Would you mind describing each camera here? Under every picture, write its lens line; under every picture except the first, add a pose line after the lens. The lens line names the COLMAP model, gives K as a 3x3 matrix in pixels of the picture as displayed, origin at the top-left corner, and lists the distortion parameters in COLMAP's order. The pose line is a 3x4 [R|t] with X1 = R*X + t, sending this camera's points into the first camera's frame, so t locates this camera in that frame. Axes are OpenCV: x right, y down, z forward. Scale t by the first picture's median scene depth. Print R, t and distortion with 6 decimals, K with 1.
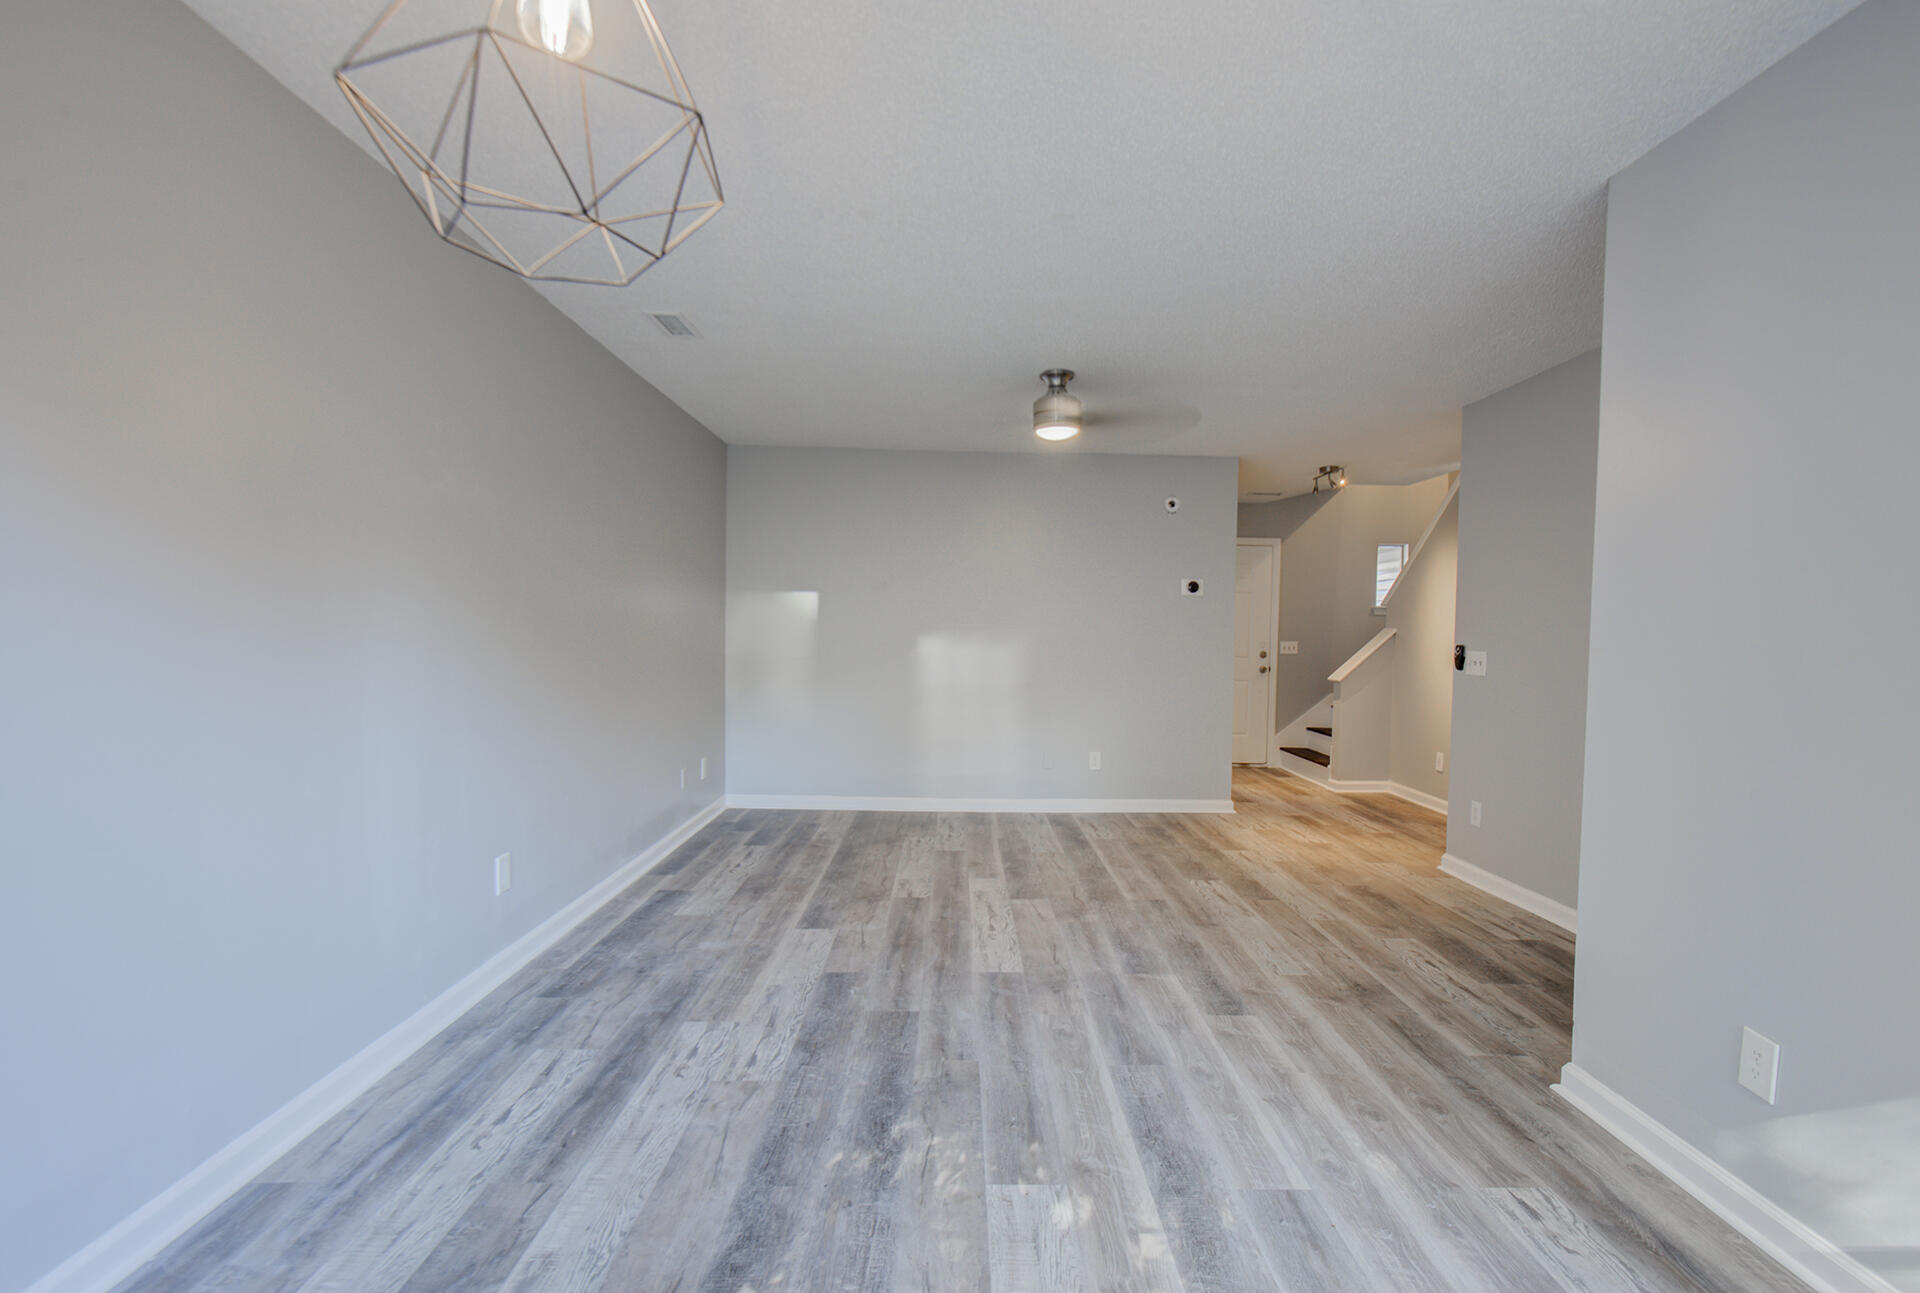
lens RADIAL K [[878.6, 0, 971.0], [0, 878.6, 635.5], [0, 0, 1]] dist [0.005892, -0.004056]
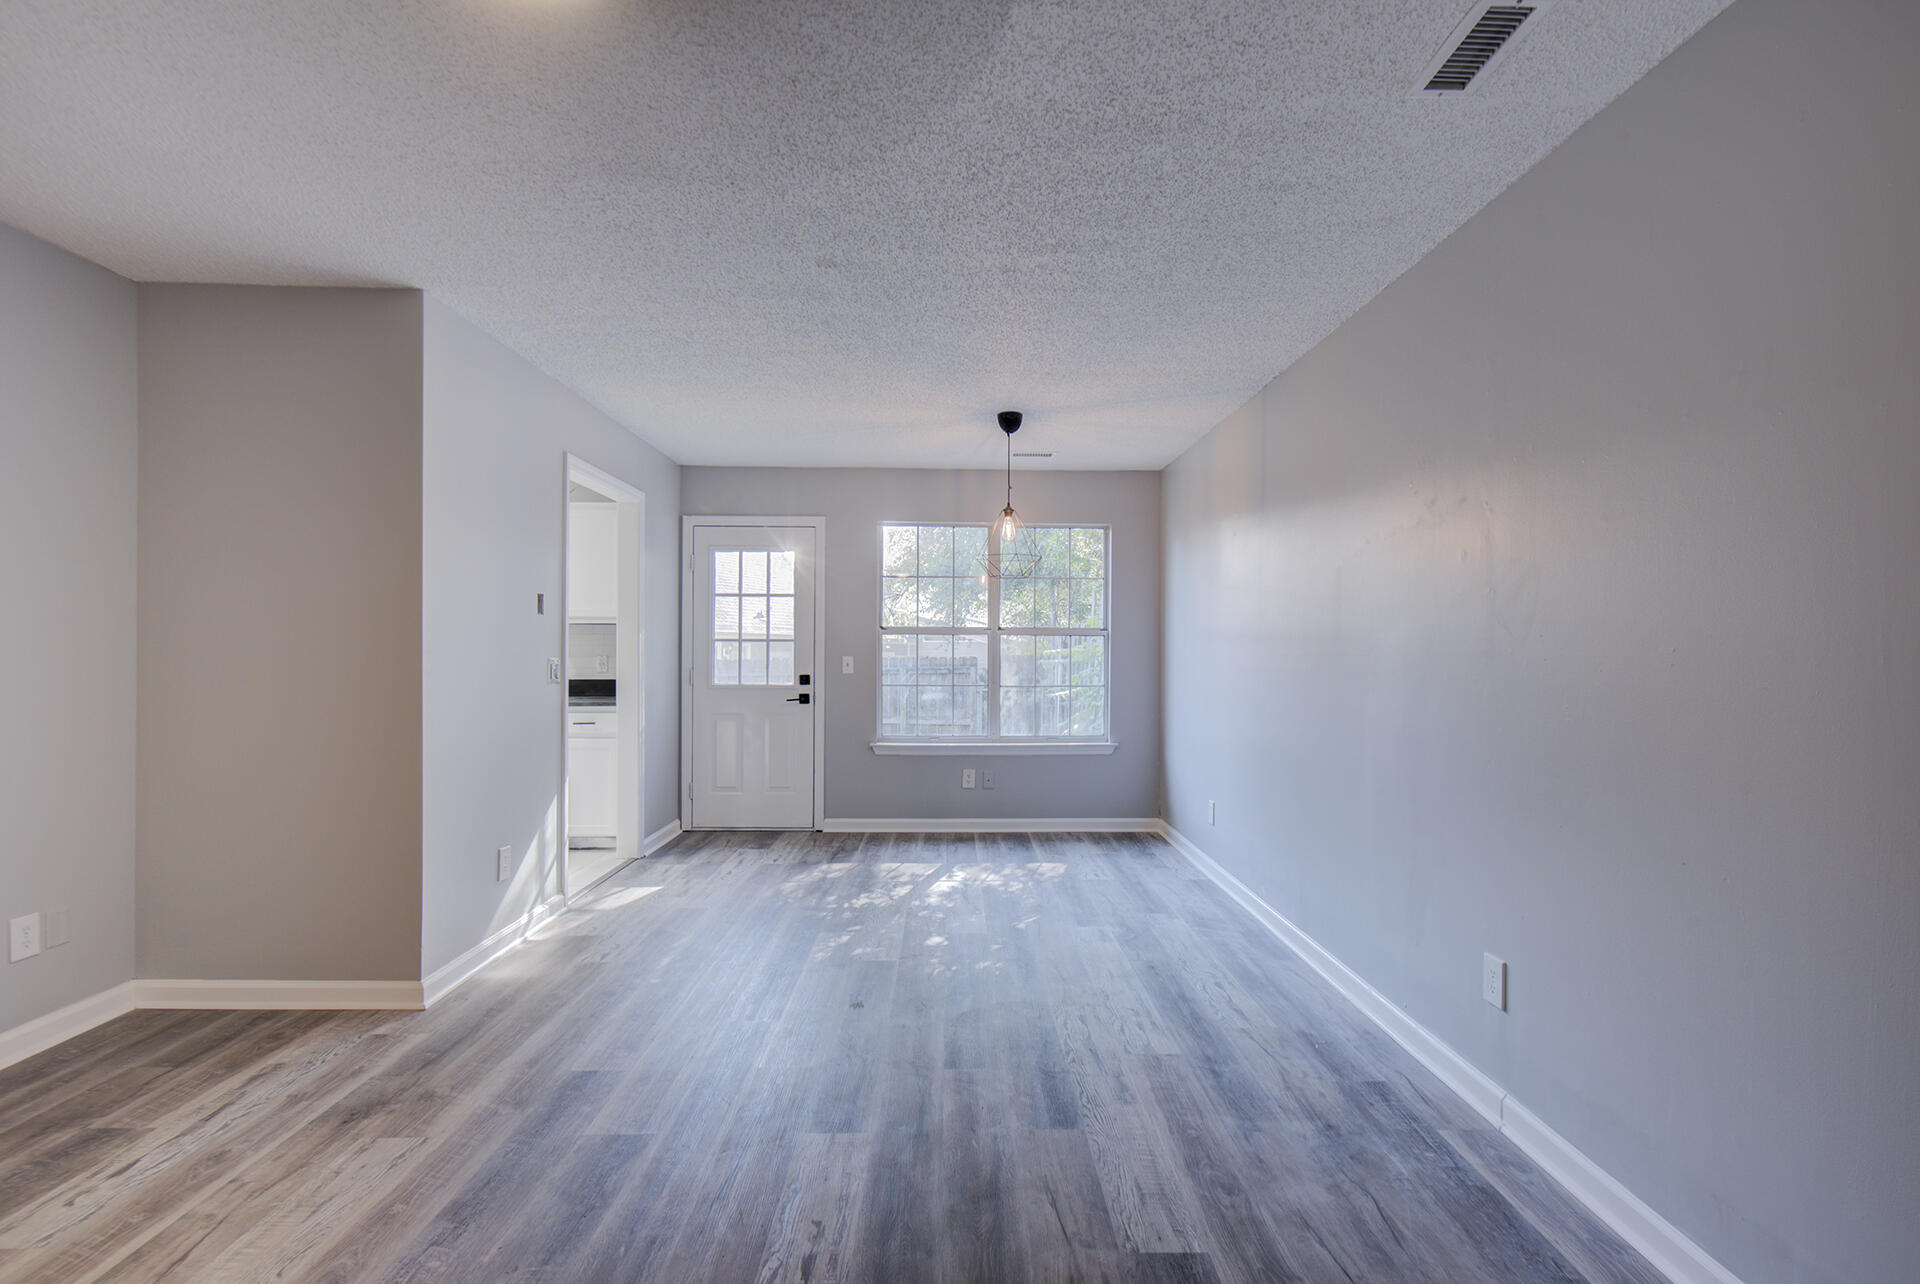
lens RADIAL K [[878.6, 0, 972.2], [0, 878.6, 643.2], [0, 0, 1]] dist [0.005892, -0.004056]
pose [[-0.999690, -0.023559, -0.008097, -0.055610], [-0.023531, 0.999717, -0.003528, -0.008045], [0.008178, -0.003336, -0.999961, 1.513714]]
